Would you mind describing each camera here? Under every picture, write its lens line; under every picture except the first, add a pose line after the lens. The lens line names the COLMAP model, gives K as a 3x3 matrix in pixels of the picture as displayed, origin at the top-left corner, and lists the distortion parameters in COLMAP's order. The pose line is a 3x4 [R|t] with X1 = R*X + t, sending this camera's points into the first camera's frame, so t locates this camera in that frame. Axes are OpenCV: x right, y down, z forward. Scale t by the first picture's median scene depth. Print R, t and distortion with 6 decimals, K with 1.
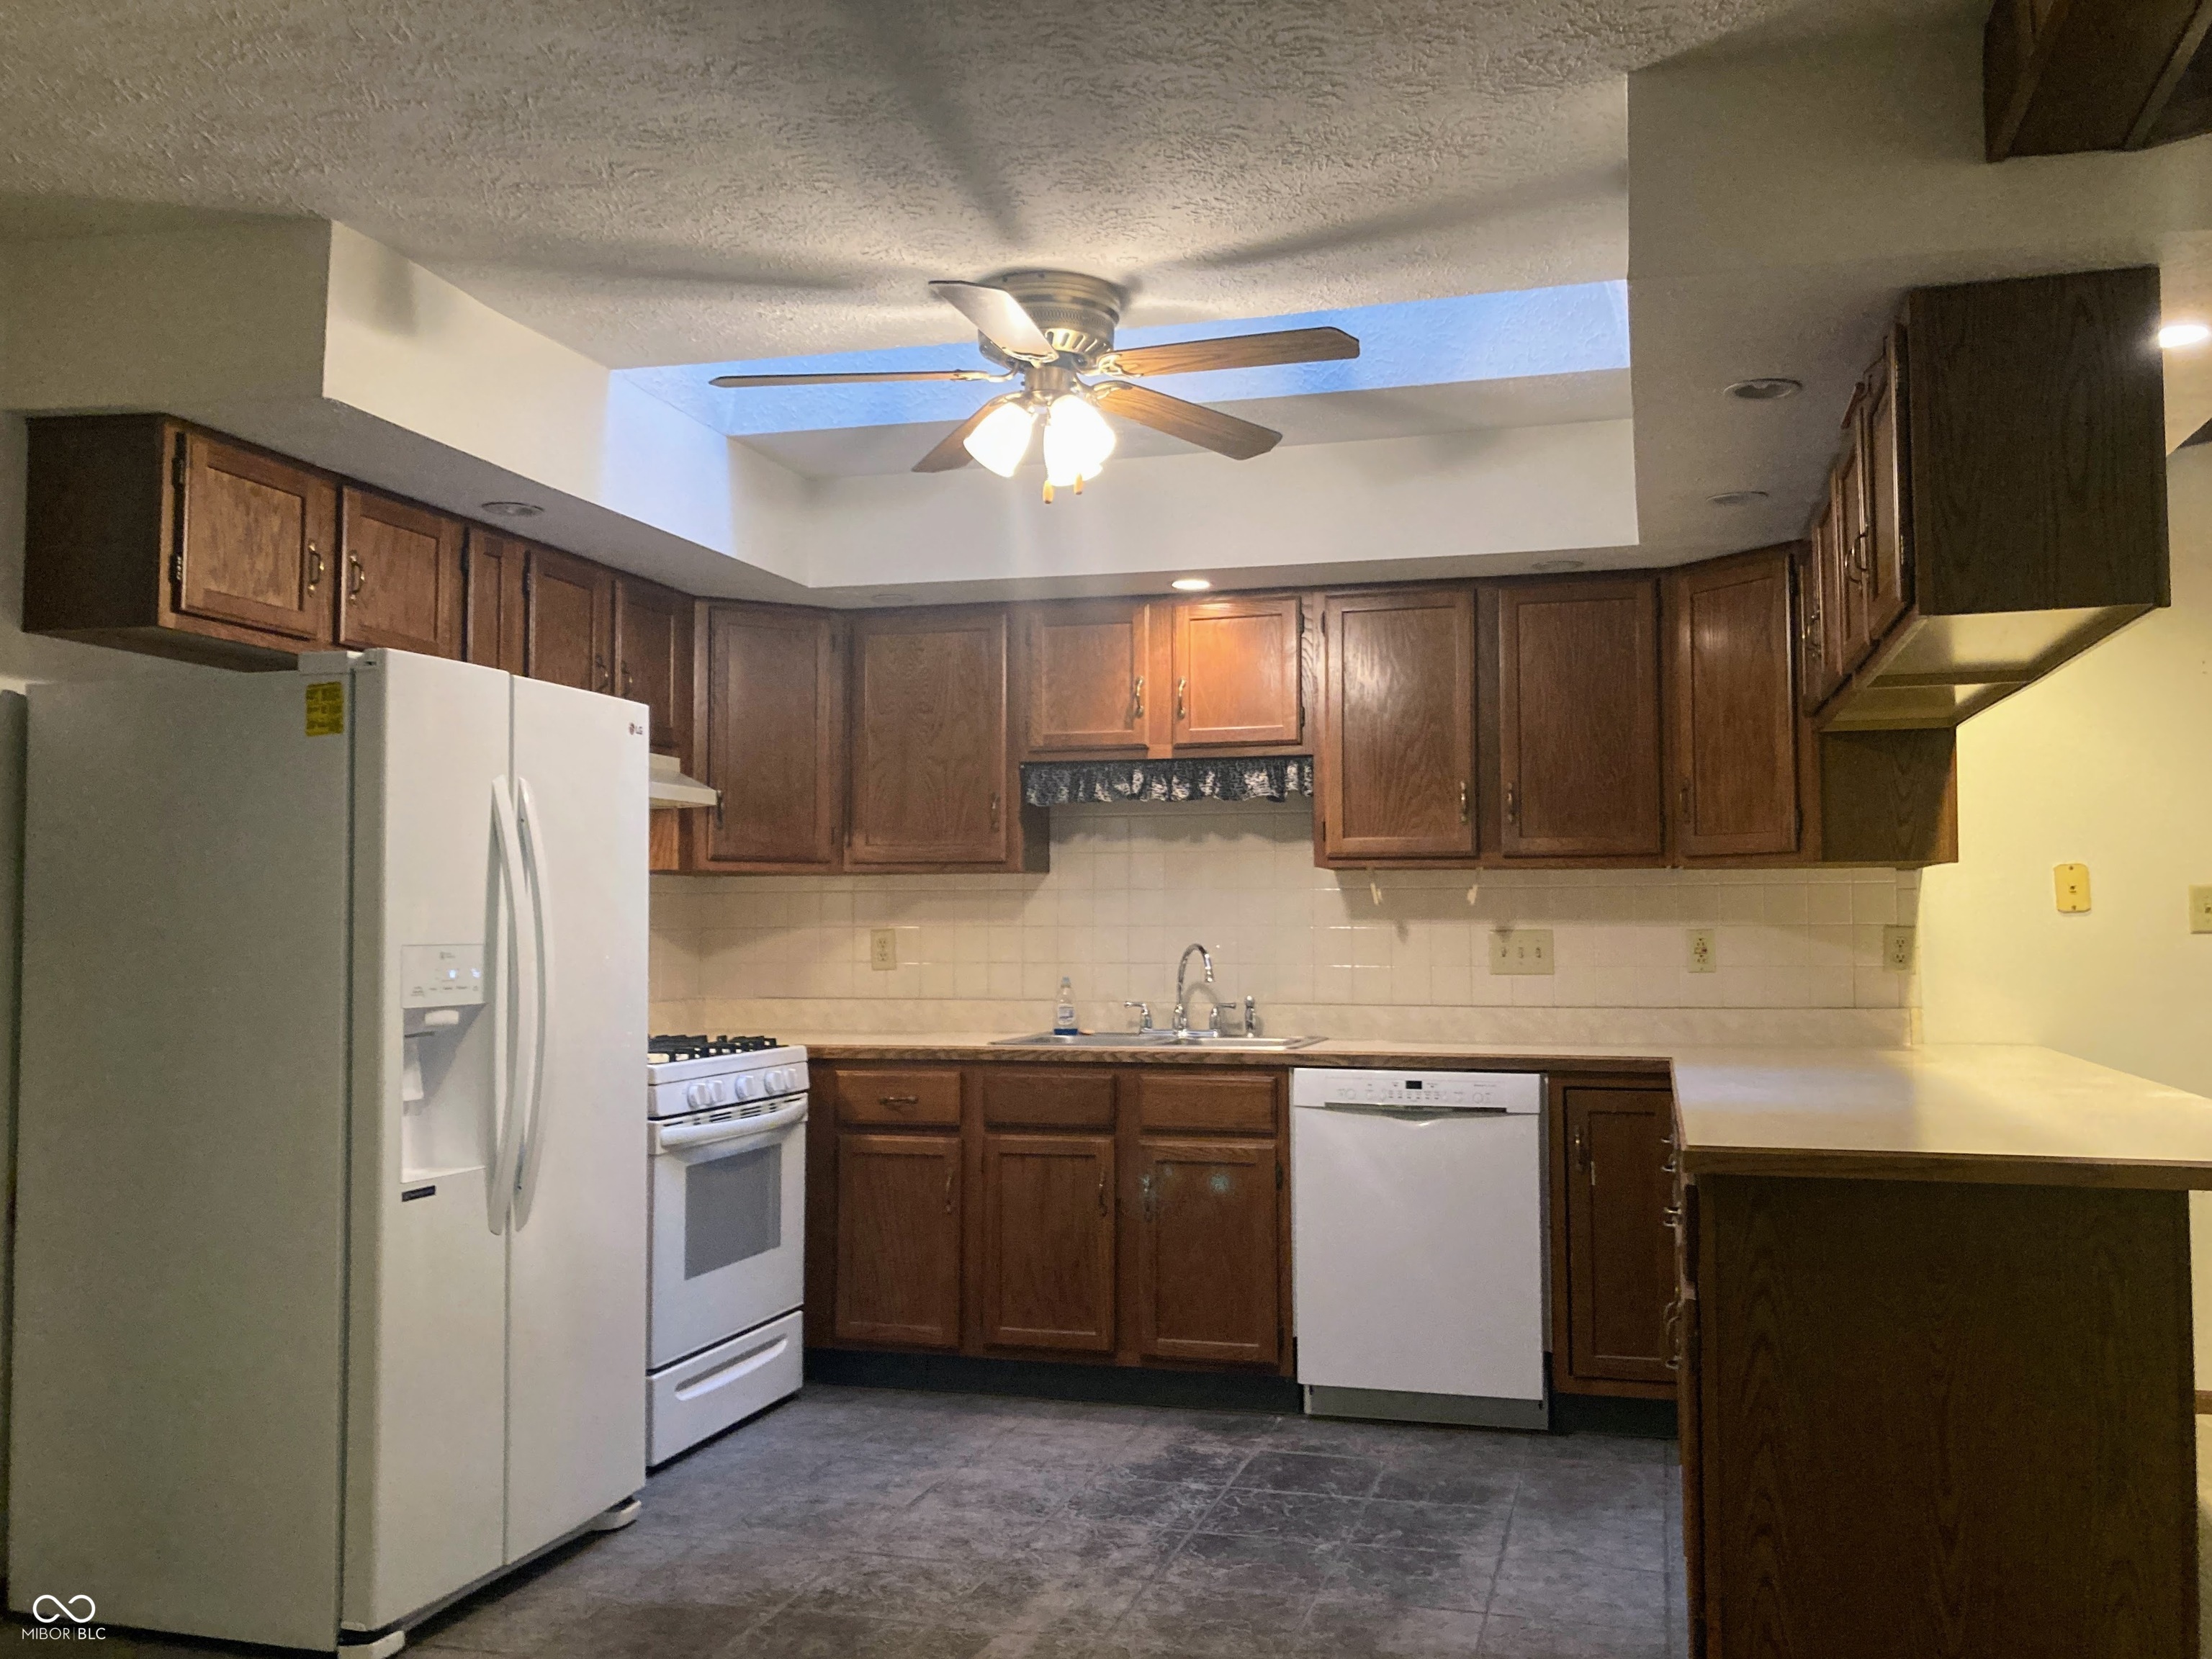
lens RADIAL K [[1907.2, 0, 1106.0], [0, 1907.2, 829.5], [0, 0, 1]] dist [0.387719, -0.000086]
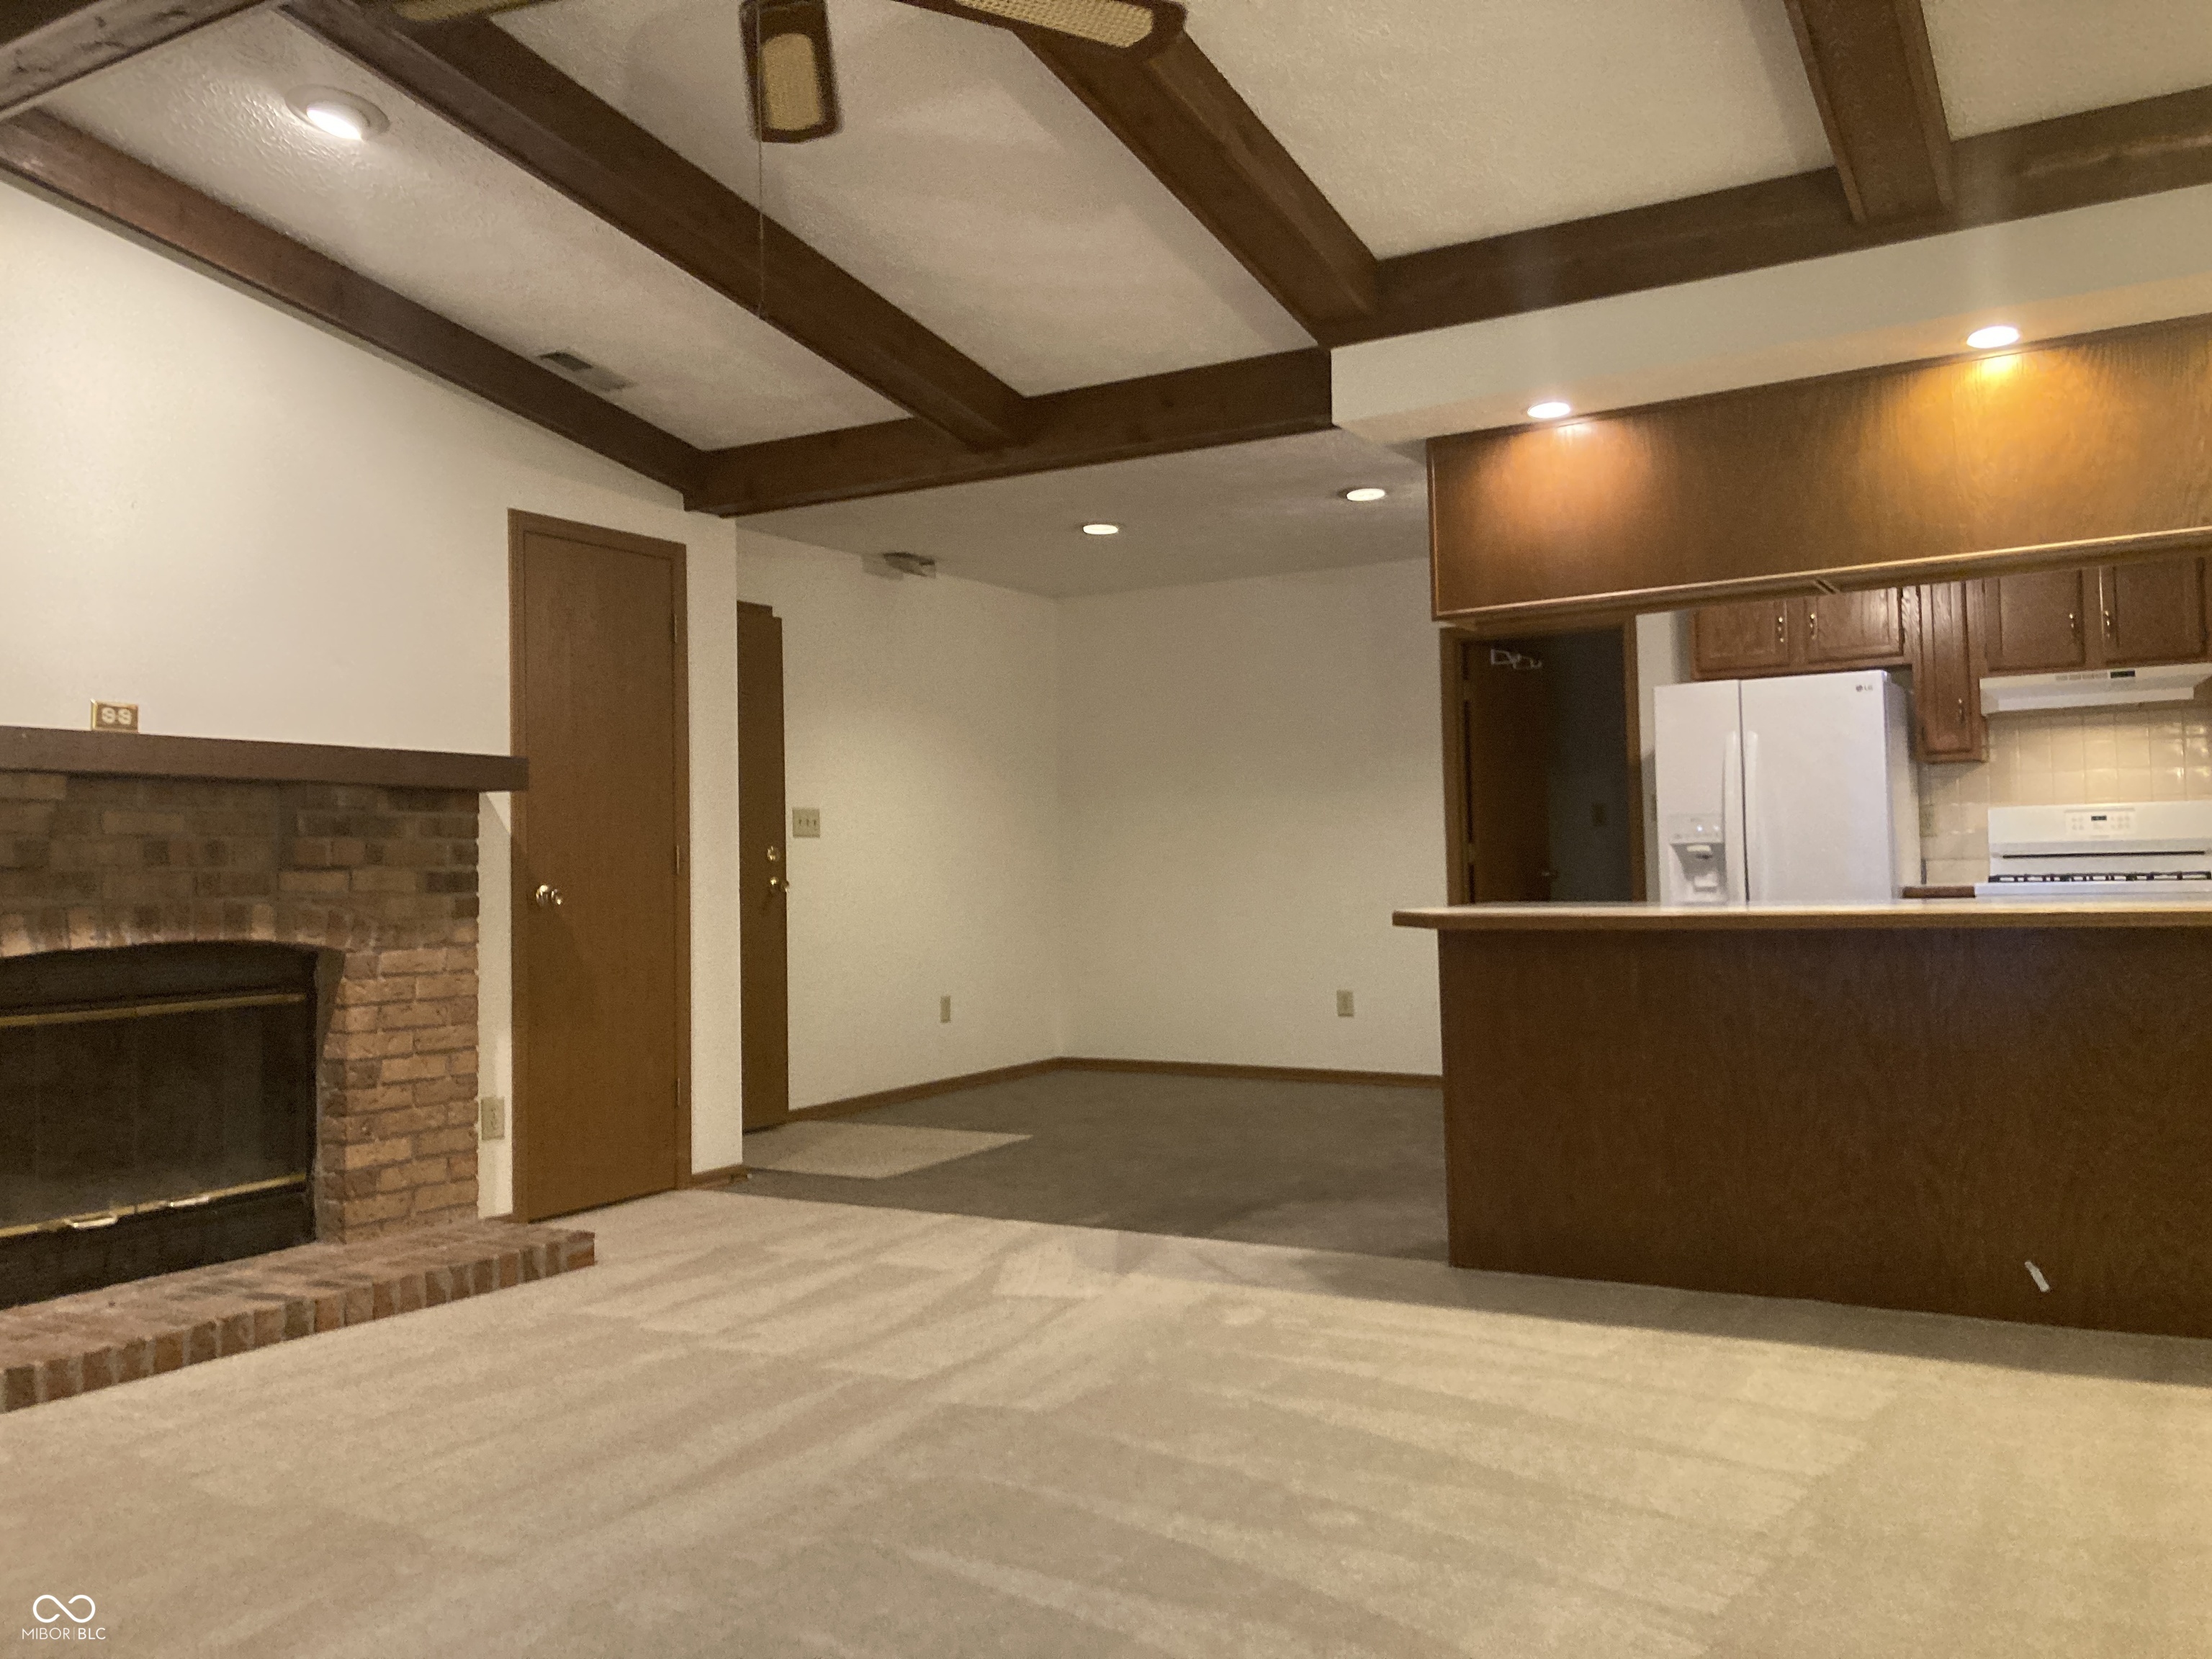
lens RADIAL K [[1829.6, 0, 1121.1], [0, 1829.6, 821.1], [0, 0, 1]] dist [0.024332, 0.000308]
pose [[-0.250347, -0.023046, -0.967882, 1.749437], [0.071116, 0.996578, -0.042124, 0.103979], [0.965541, -0.079378, -0.247851, 0.887340]]
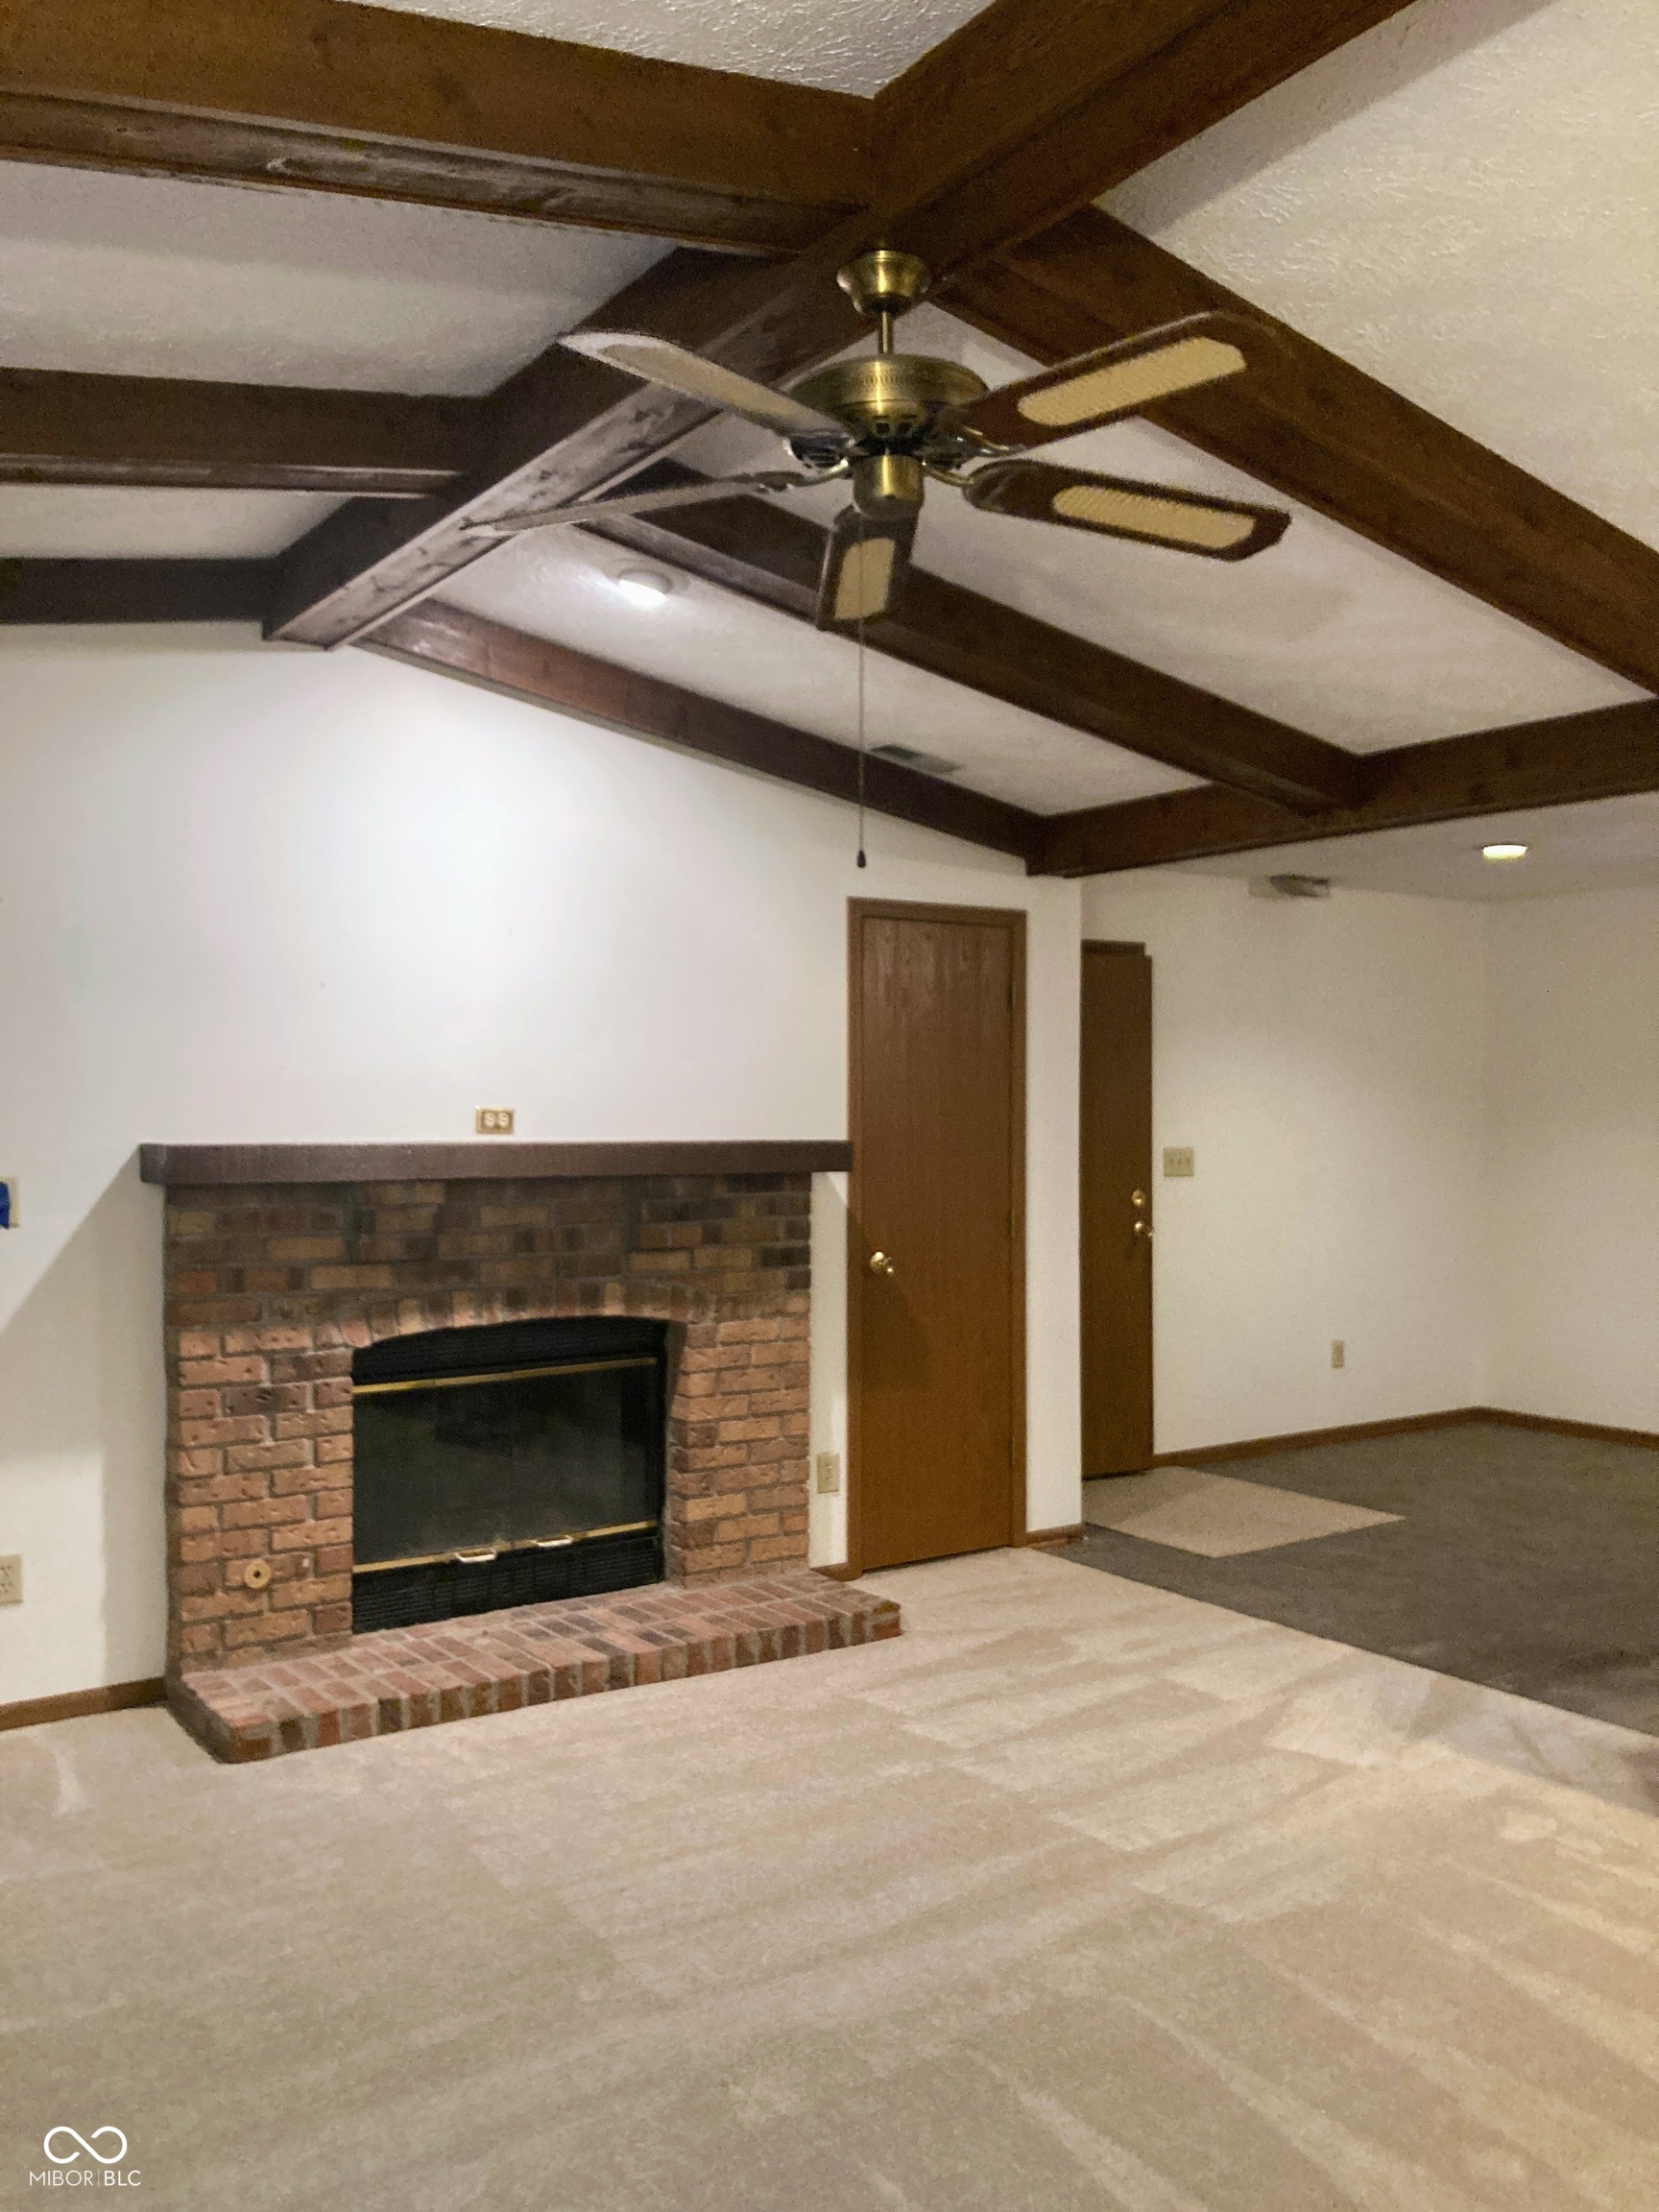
lens RADIAL K [[1848.8, 0, 829.5], [0, 1848.8, 1106.0], [0, 0, 1]] dist [0.090724, -0.095470]
pose [[-0.636574, -0.001245, -0.771214, 1.664663], [0.042216, 0.998443, -0.036457, -0.014794], [0.770059, -0.055765, -0.635531, 1.046595]]
